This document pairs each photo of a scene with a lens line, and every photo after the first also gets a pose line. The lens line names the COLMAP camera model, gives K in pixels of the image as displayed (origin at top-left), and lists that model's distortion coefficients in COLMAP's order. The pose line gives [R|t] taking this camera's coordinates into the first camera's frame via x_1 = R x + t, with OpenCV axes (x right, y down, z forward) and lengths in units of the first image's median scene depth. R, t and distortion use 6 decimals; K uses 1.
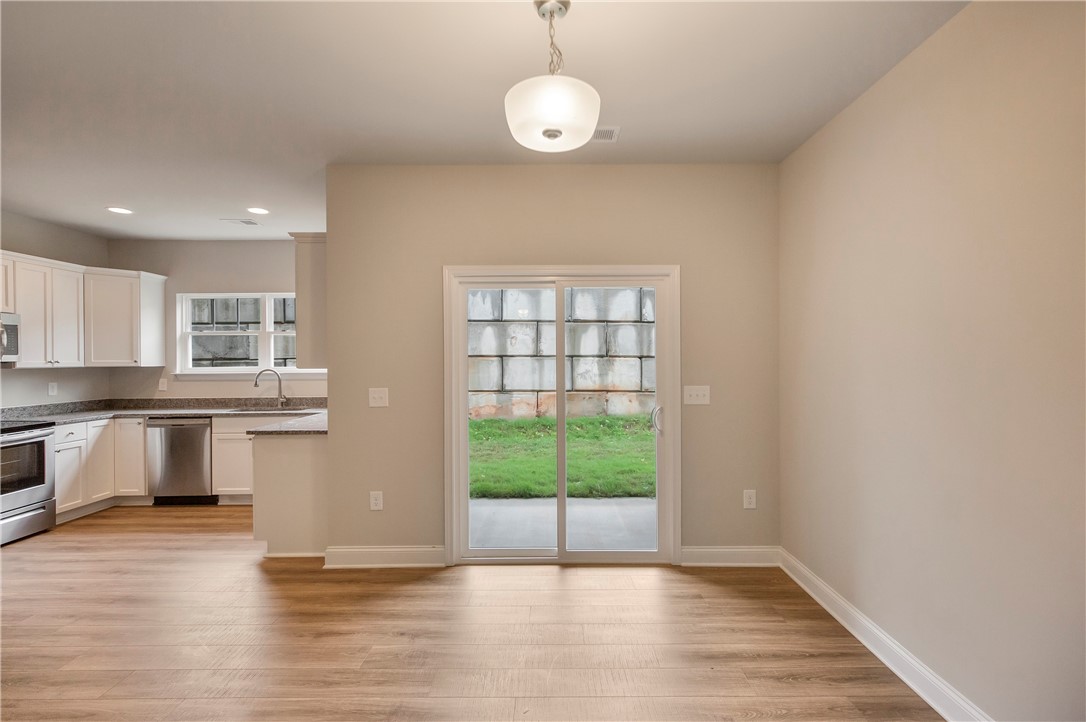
lens RADIAL K [[499.9, 0, 553.0], [0, 499.9, 356.9], [0, 0, 1]] dist [0.002941, 0.001639]
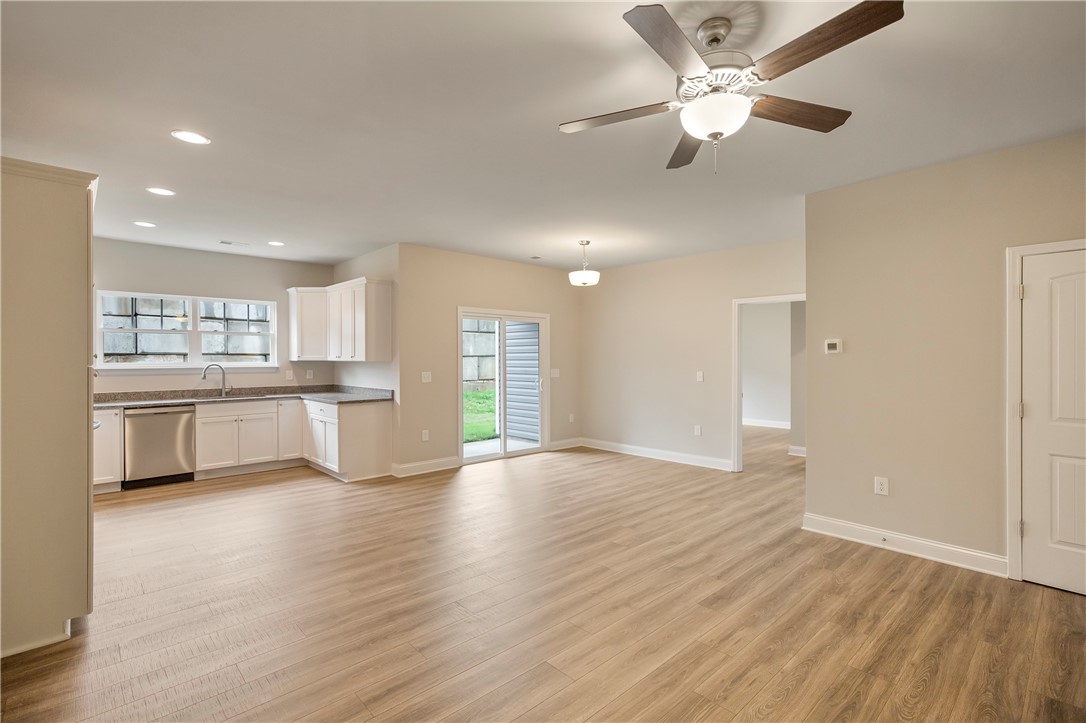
lens RADIAL K [[499.9, 0, 554.4], [0, 499.9, 359.0], [0, 0, 1]] dist [0.002941, 0.001639]
pose [[0.724991, 0.004205, 0.688746, -0.803199], [-0.005844, 0.999983, 0.000046, 0.008179], [-0.688734, -0.004059, 0.725003, -0.390043]]
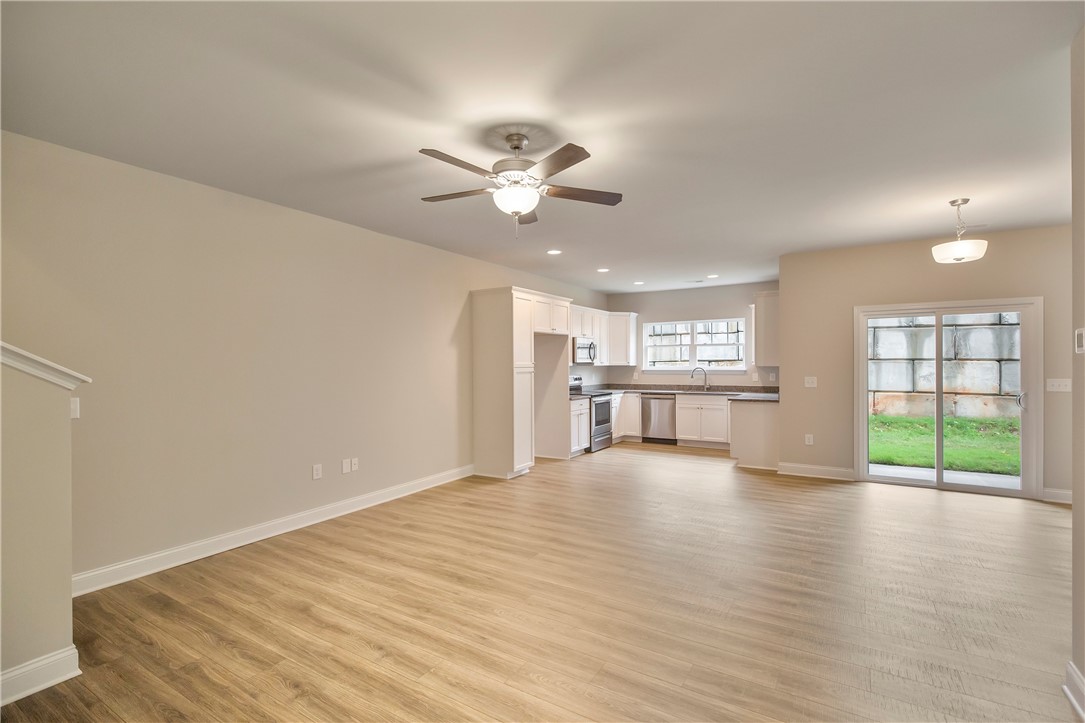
lens RADIAL K [[499.4, 0, 544.1], [0, 499.4, 365.7], [0, 0, 1]] dist [0.002941, 0.001639]
pose [[0.849247, 0.005815, -0.527964, -0.137759], [-0.000274, 0.999944, 0.010572, 0.001691], [0.527996, -0.008833, 0.849201, -0.657390]]
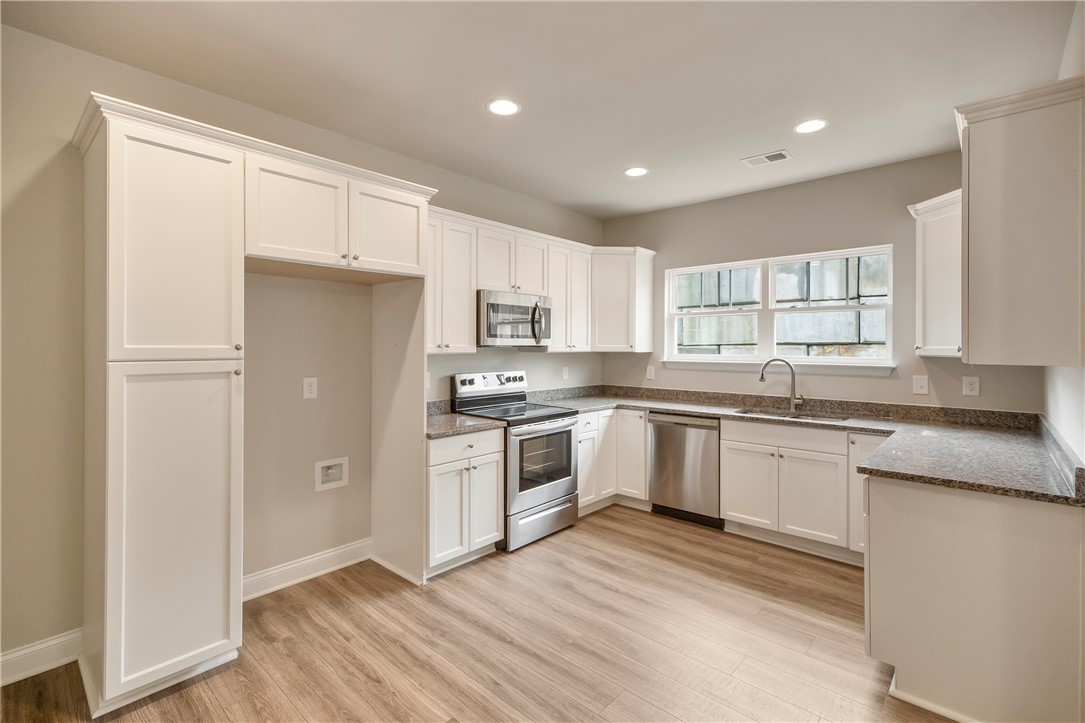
lens RADIAL K [[499.4, 0, 543.7], [0, 499.4, 339.9], [0, 0, 1]] dist [0.002941, 0.001639]
pose [[0.742815, 0.001176, -0.669496, -0.330875], [-0.006555, 0.999963, -0.005516, 0.003029], [0.669465, 0.008486, 0.742795, 0.211130]]
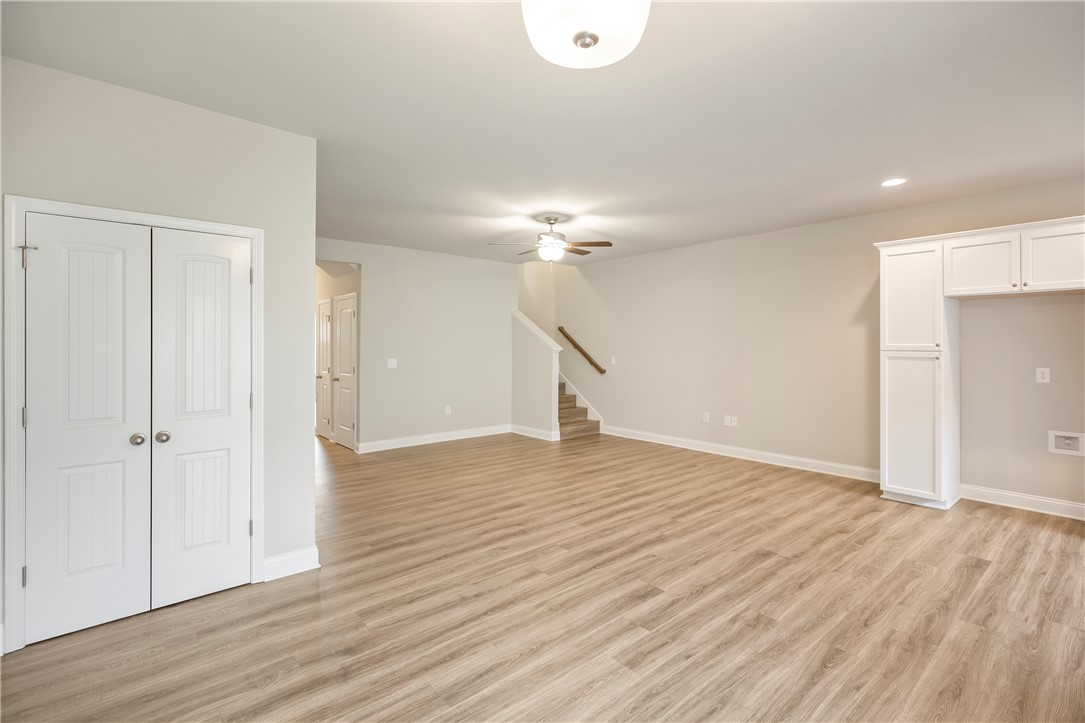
lens RADIAL K [[499.4, 0, 563.7], [0, 499.4, 343.8], [0, 0, 1]] dist [0.002941, 0.001639]
pose [[-0.744018, 0.007364, -0.668119, 0.181301], [0.005046, 0.999973, 0.005402, -0.001027], [0.668141, 0.000648, -0.744035, 0.542443]]
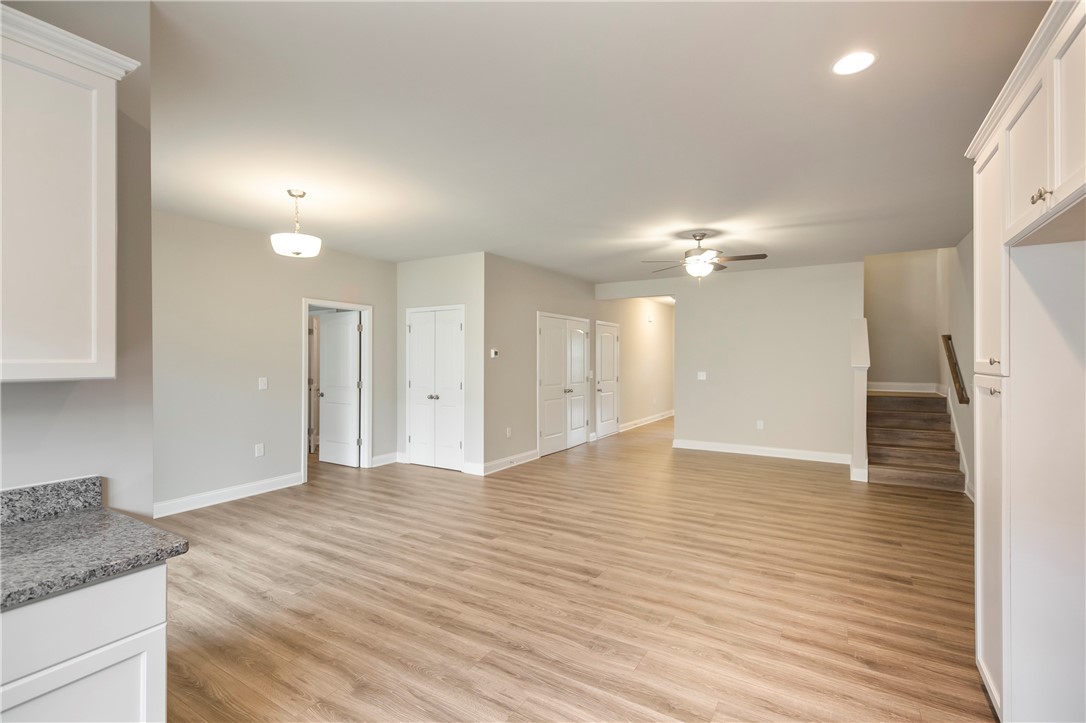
lens RADIAL K [[499.9, 0, 541.6], [0, 499.9, 354.7], [0, 0, 1]] dist [0.002941, 0.001639]
pose [[-0.852191, 0.011170, 0.523112, -0.706915], [0.005358, 0.999906, -0.012623, 0.006537], [-0.523204, -0.007955, -0.852170, 0.804777]]
